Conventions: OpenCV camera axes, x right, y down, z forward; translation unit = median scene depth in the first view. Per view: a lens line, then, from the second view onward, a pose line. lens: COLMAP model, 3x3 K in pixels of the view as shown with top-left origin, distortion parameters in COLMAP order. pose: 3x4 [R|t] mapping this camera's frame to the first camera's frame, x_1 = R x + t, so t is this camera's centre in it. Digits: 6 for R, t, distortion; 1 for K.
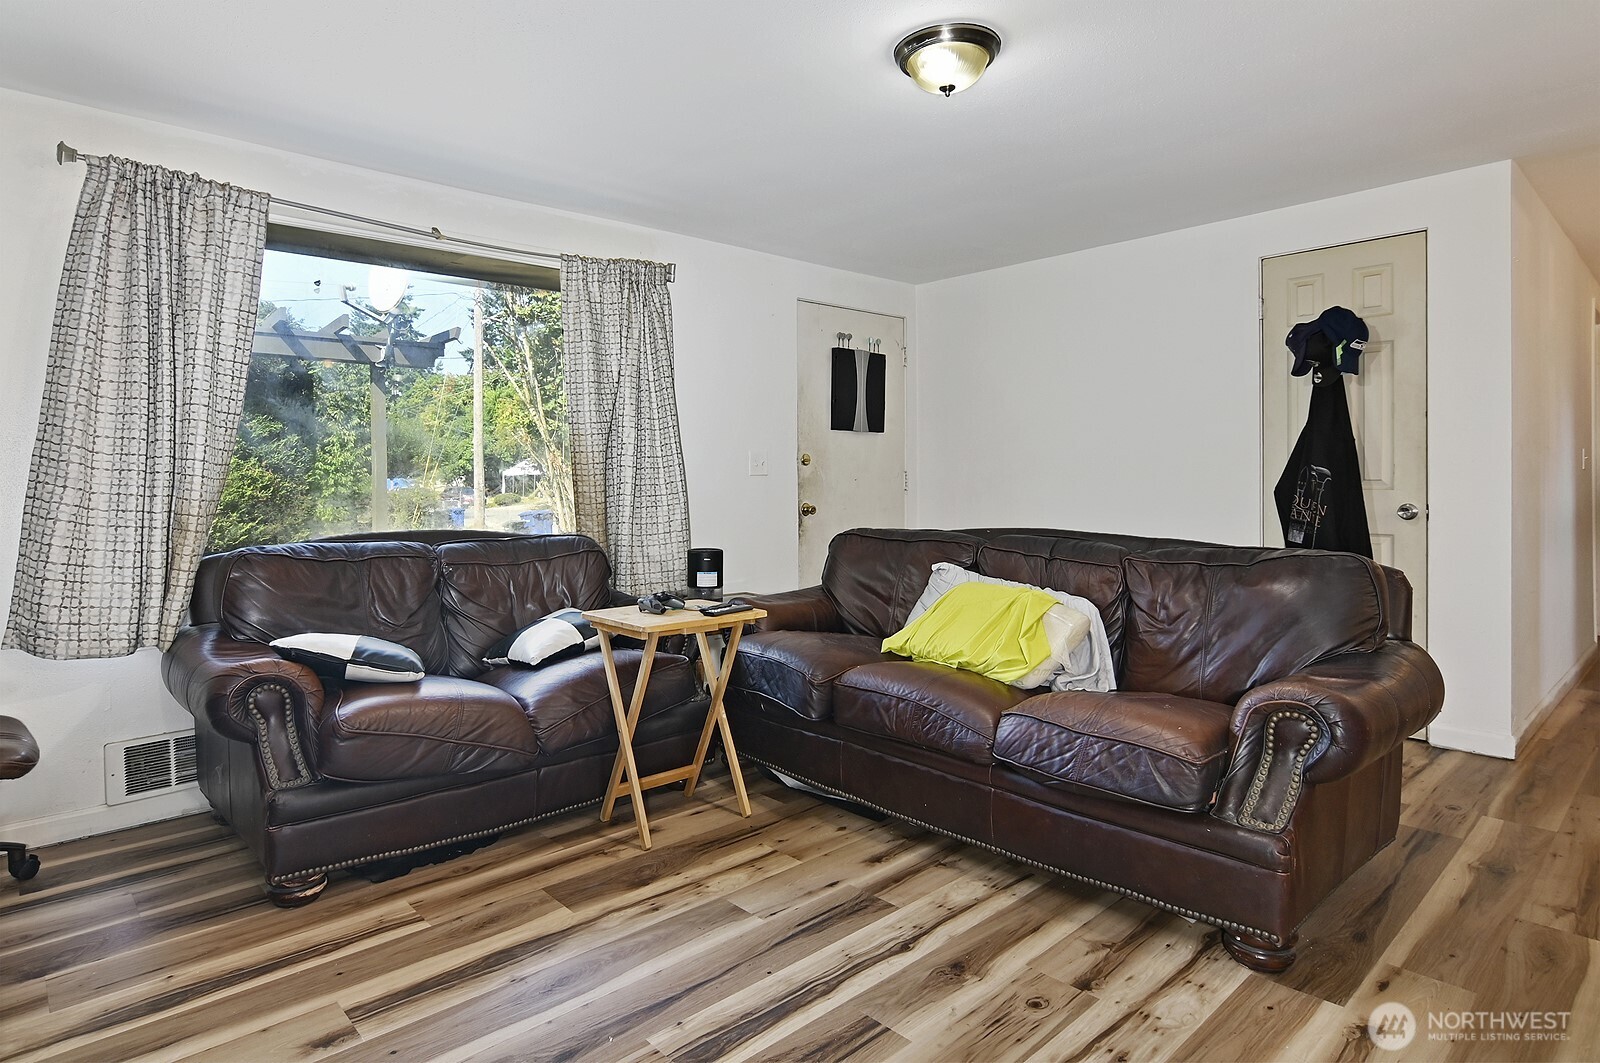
lens RADIAL K [[888.1, 0, 766.7], [0, 888.1, 487.6], [0, 0, 1]] dist [-0.015144, 0.004843]
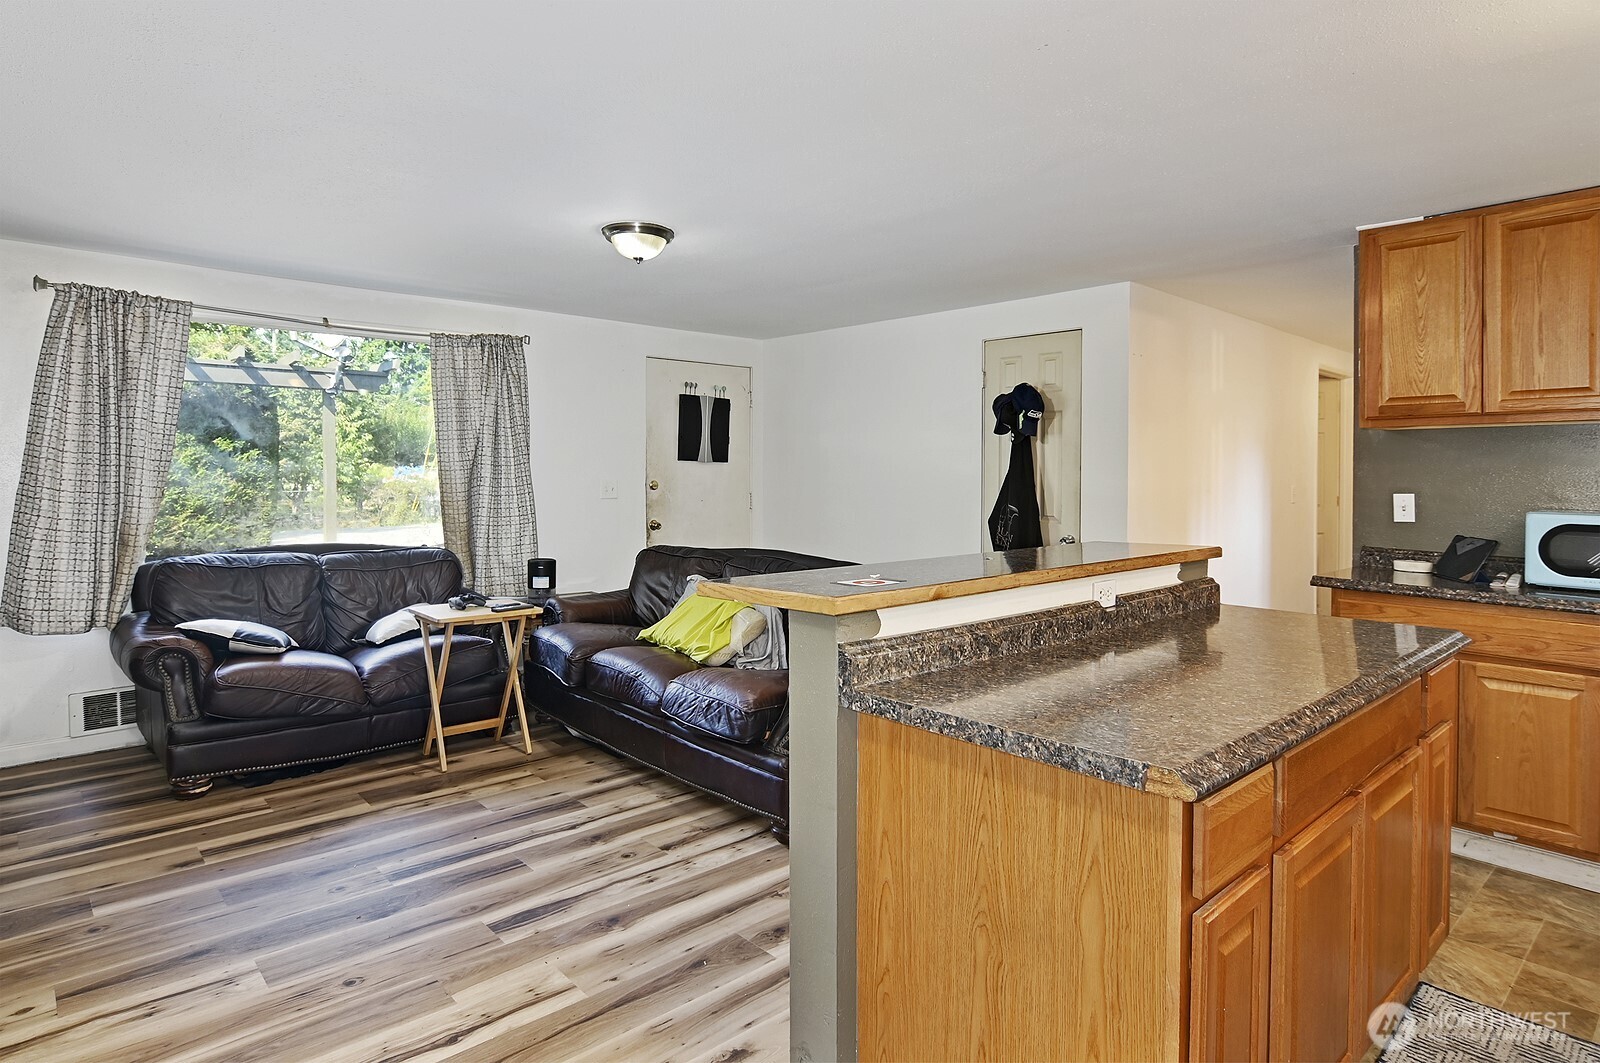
lens RADIAL K [[888.1, 0, 799.1], [0, 888.1, 494.7], [0, 0, 1]] dist [-0.015144, 0.004843]
pose [[0.999783, 0.018036, 0.010442, 0.403700], [-0.018244, 0.999629, 0.020220, -0.081114], [-0.010073, -0.020406, 0.999741, -0.423188]]
